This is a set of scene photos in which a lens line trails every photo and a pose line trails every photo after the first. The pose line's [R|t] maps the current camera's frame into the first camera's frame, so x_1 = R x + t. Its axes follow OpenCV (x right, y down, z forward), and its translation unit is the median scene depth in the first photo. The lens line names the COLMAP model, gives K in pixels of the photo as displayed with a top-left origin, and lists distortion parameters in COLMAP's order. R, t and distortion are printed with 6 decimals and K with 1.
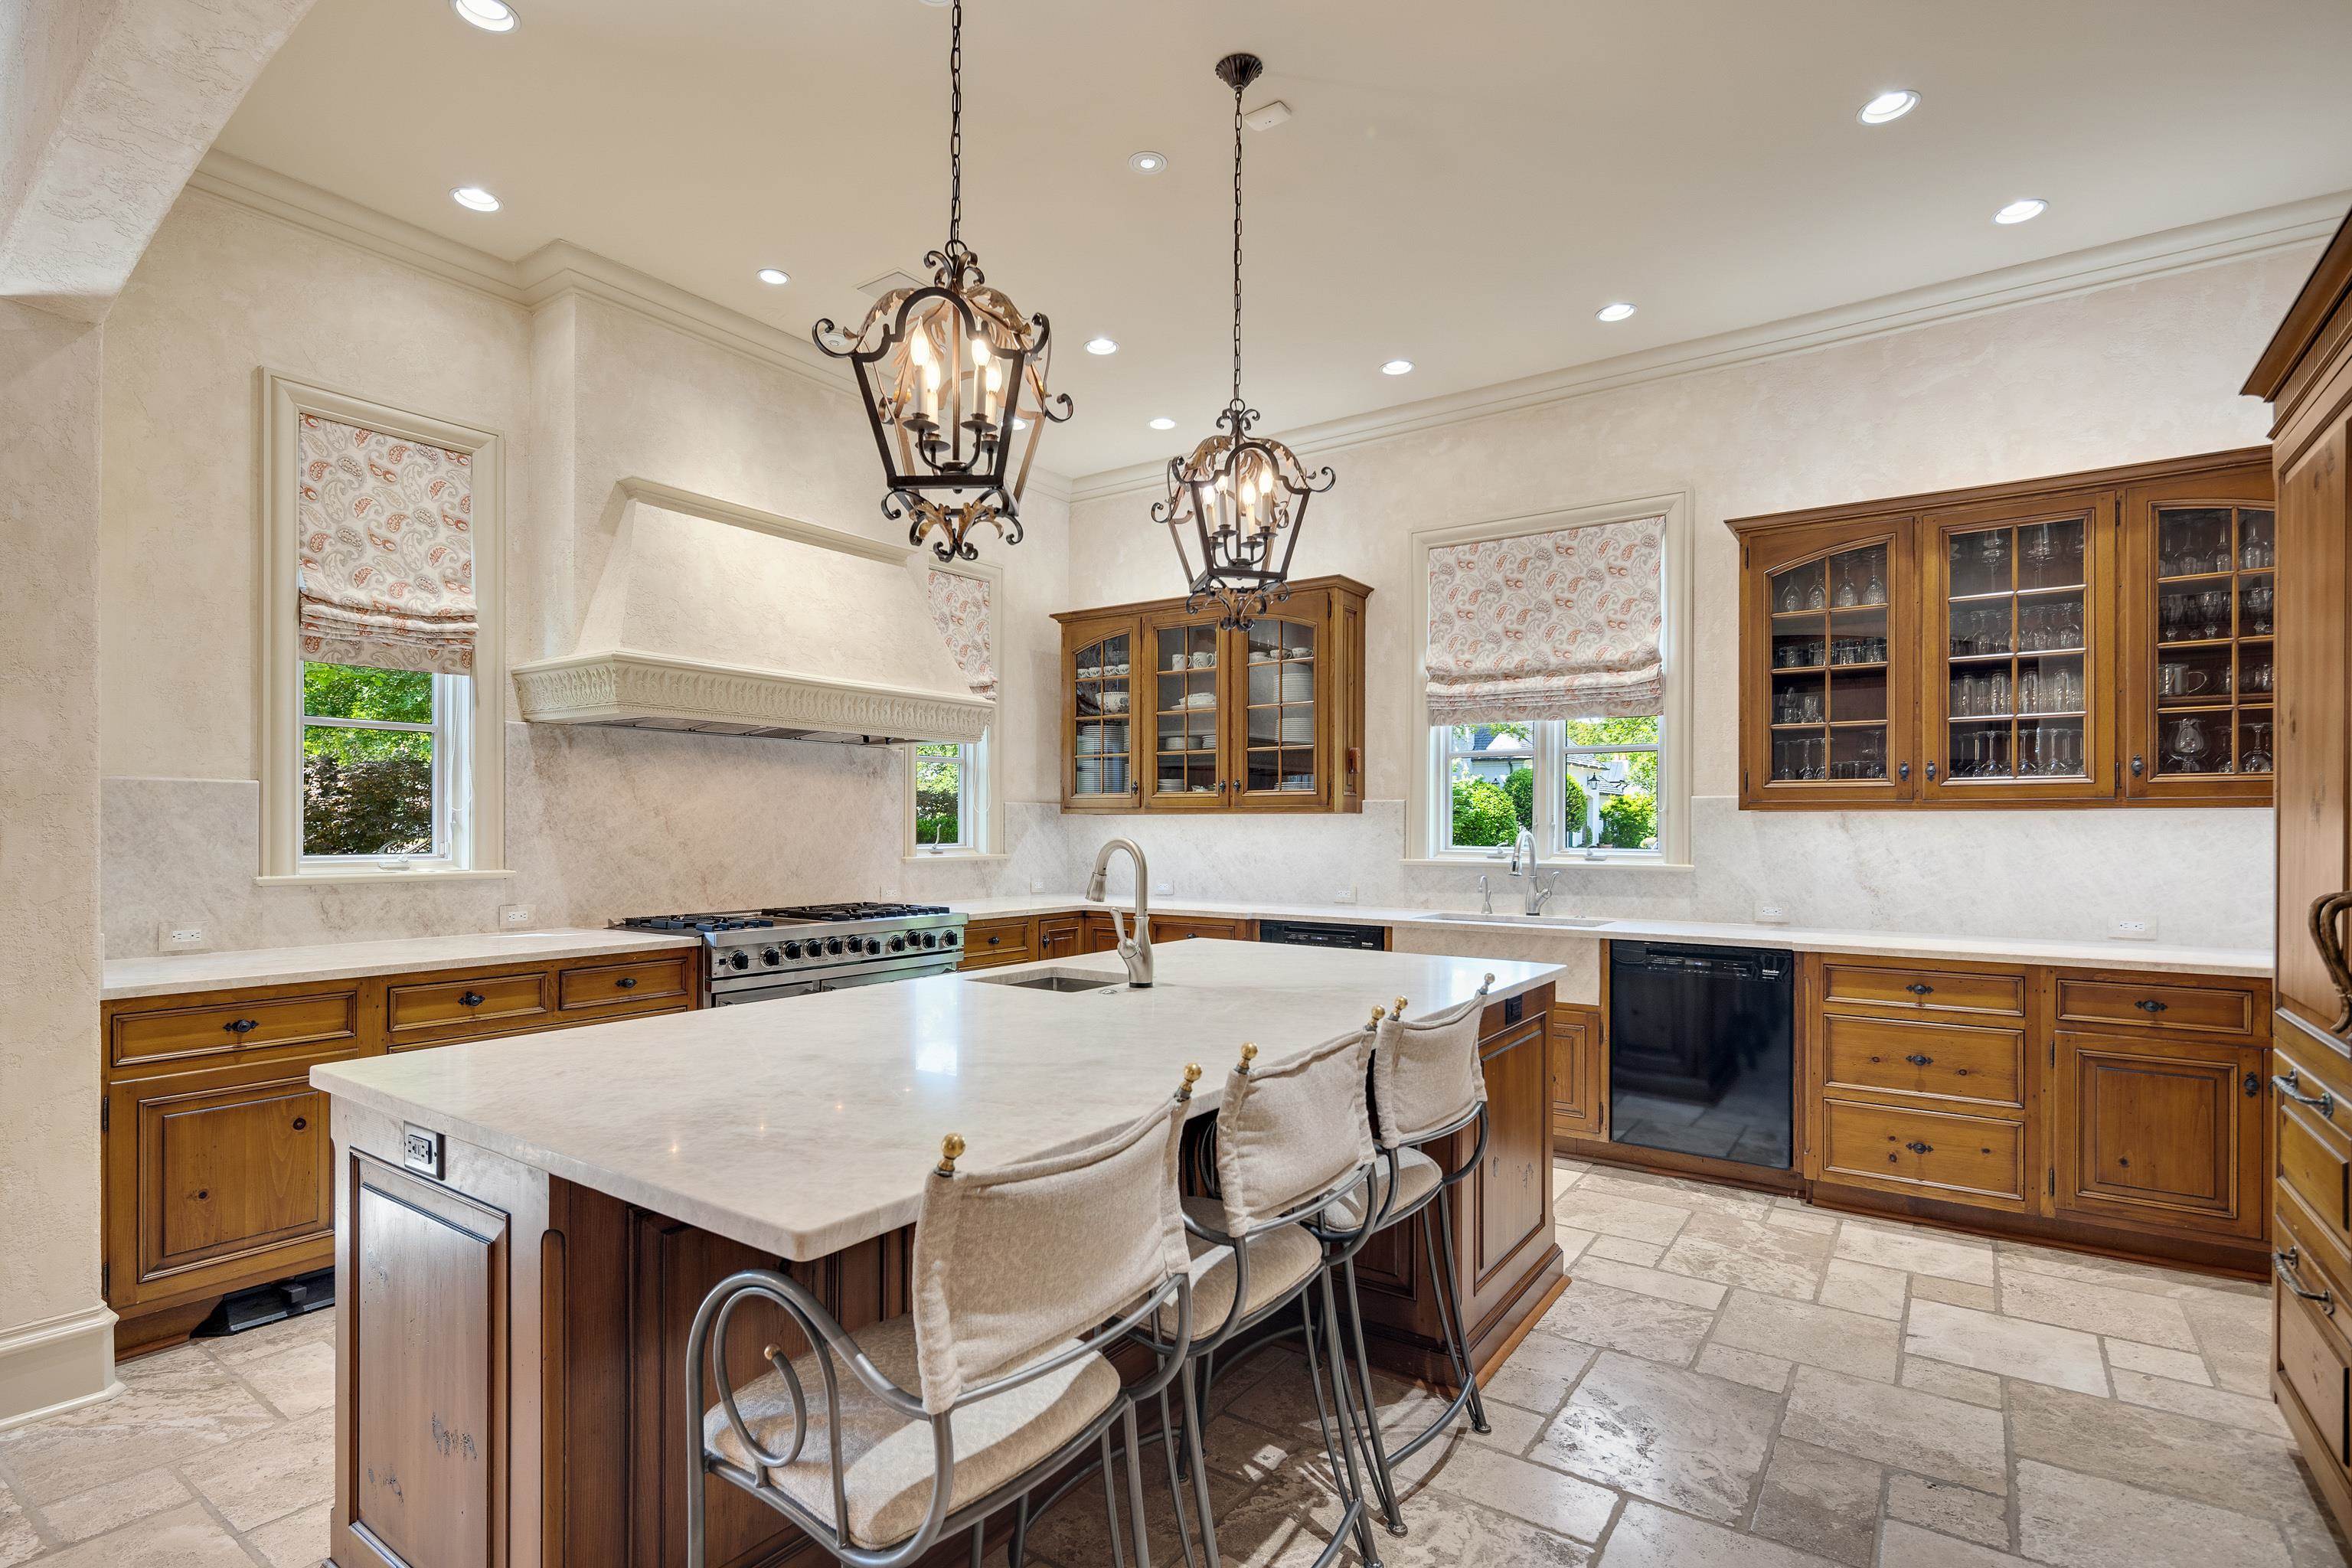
lens RADIAL K [[1135.5, 0, 1151.8], [0, 1135.5, 828.4], [0, 0, 1]] dist [0.002807, -0.004274]
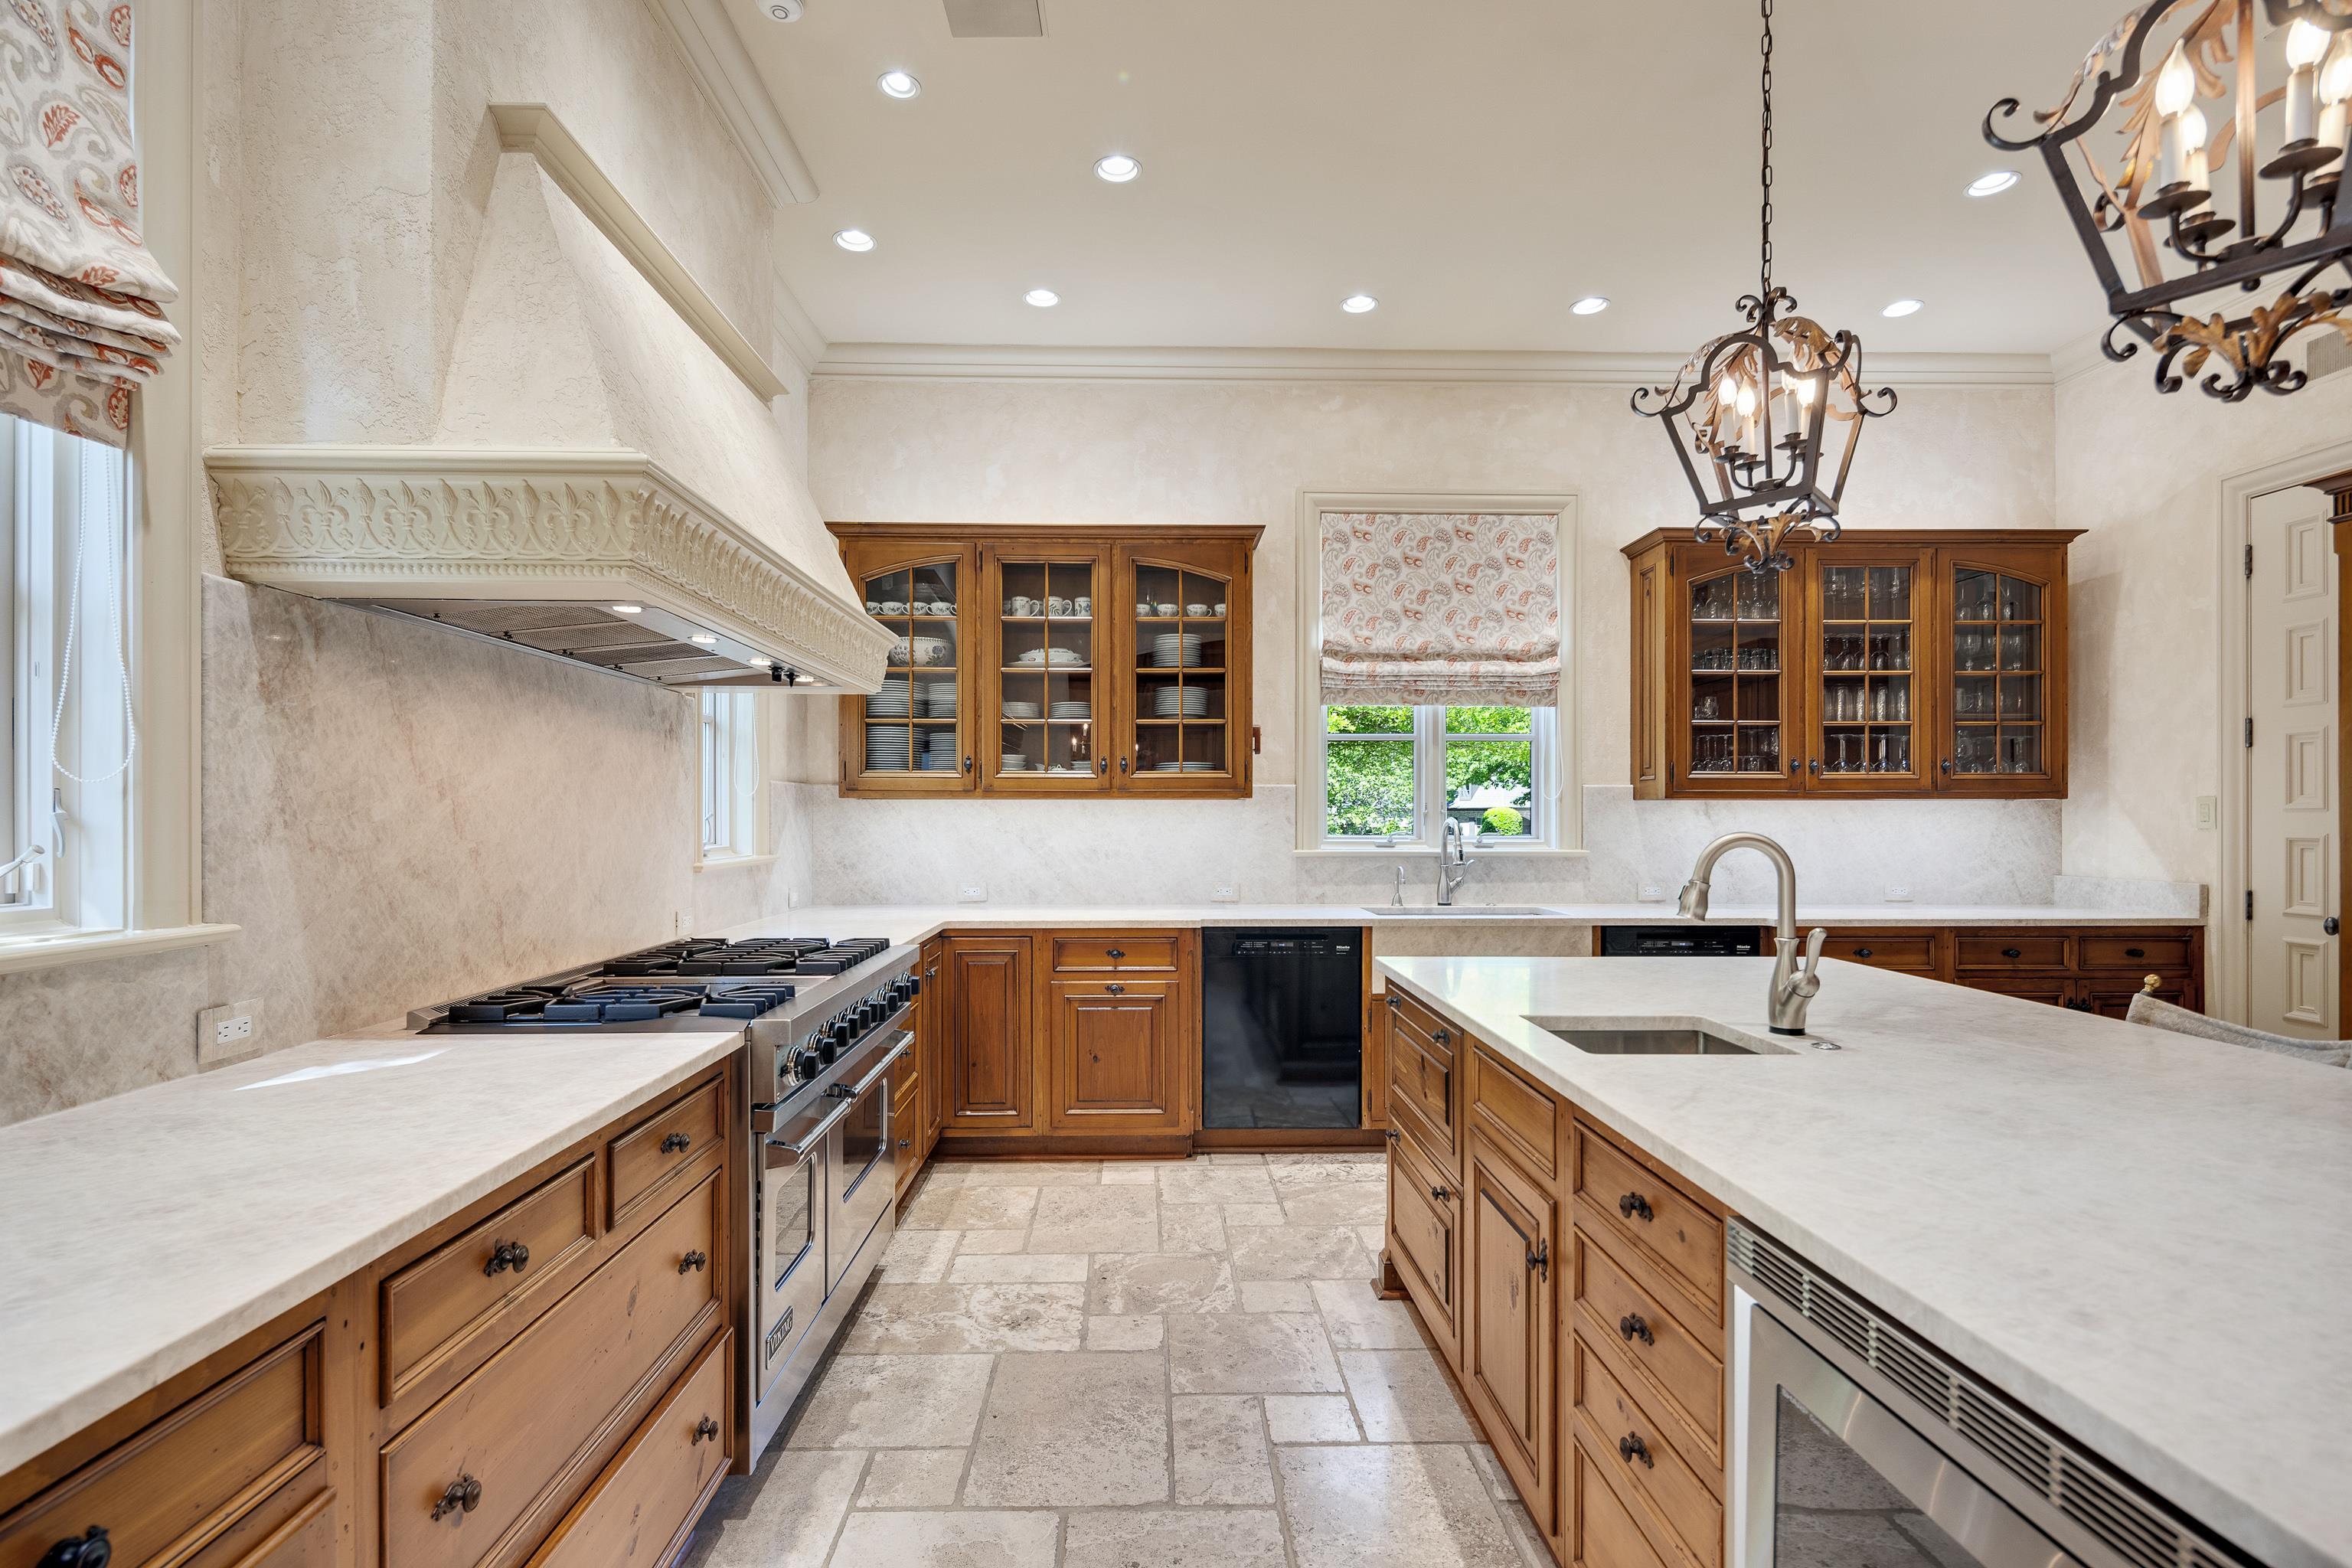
lens RADIAL K [[1135.5, 0, 1169.7], [0, 1135.5, 813.6], [0, 0, 1]] dist [0.002807, -0.004274]
pose [[0.800319, -0.002467, 0.599570, -0.503938], [0.002486, 0.999997, 0.000797, -0.003885], [-0.599570, 0.000853, 0.800322, 0.419314]]
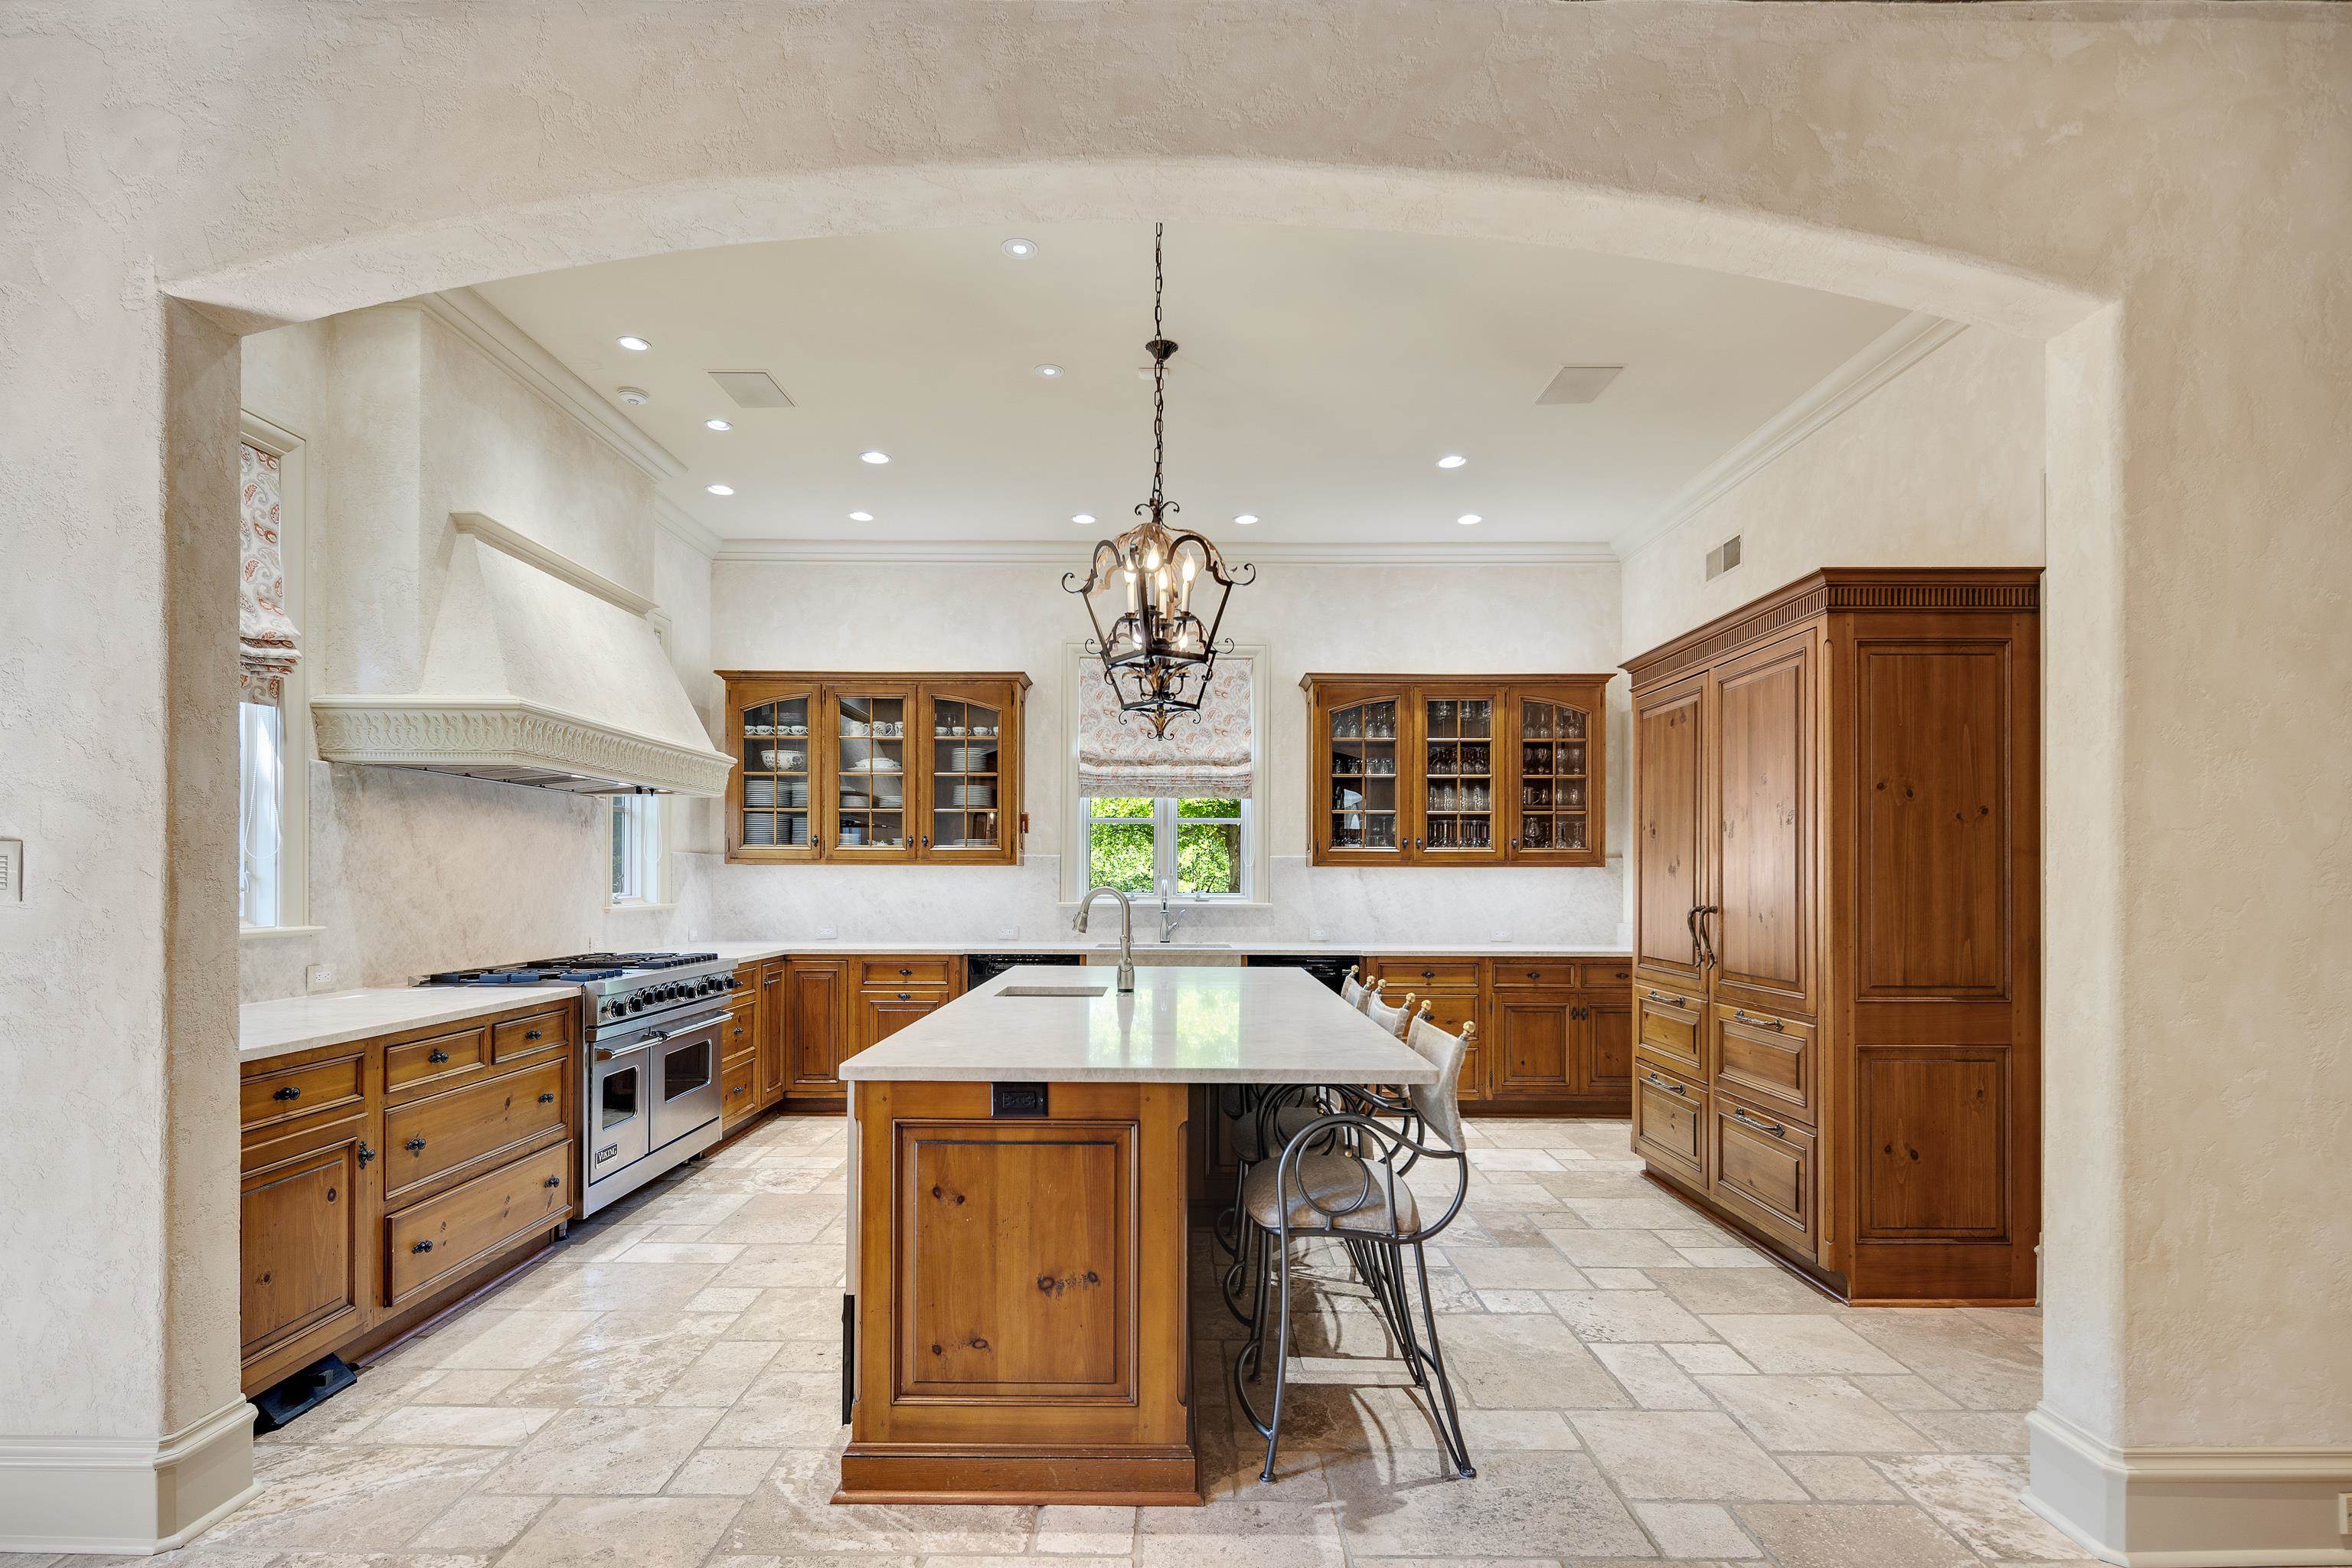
lens RADIAL K [[1135.5, 0, 1178.6], [0, 1135.5, 874.7], [0, 0, 1]] dist [0.002807, -0.004274]
pose [[0.812742, 0.001051, 0.582622, -0.503434], [-0.000608, 0.999999, -0.000956, -0.003063], [-0.582623, 0.000423, 0.812742, -0.118985]]
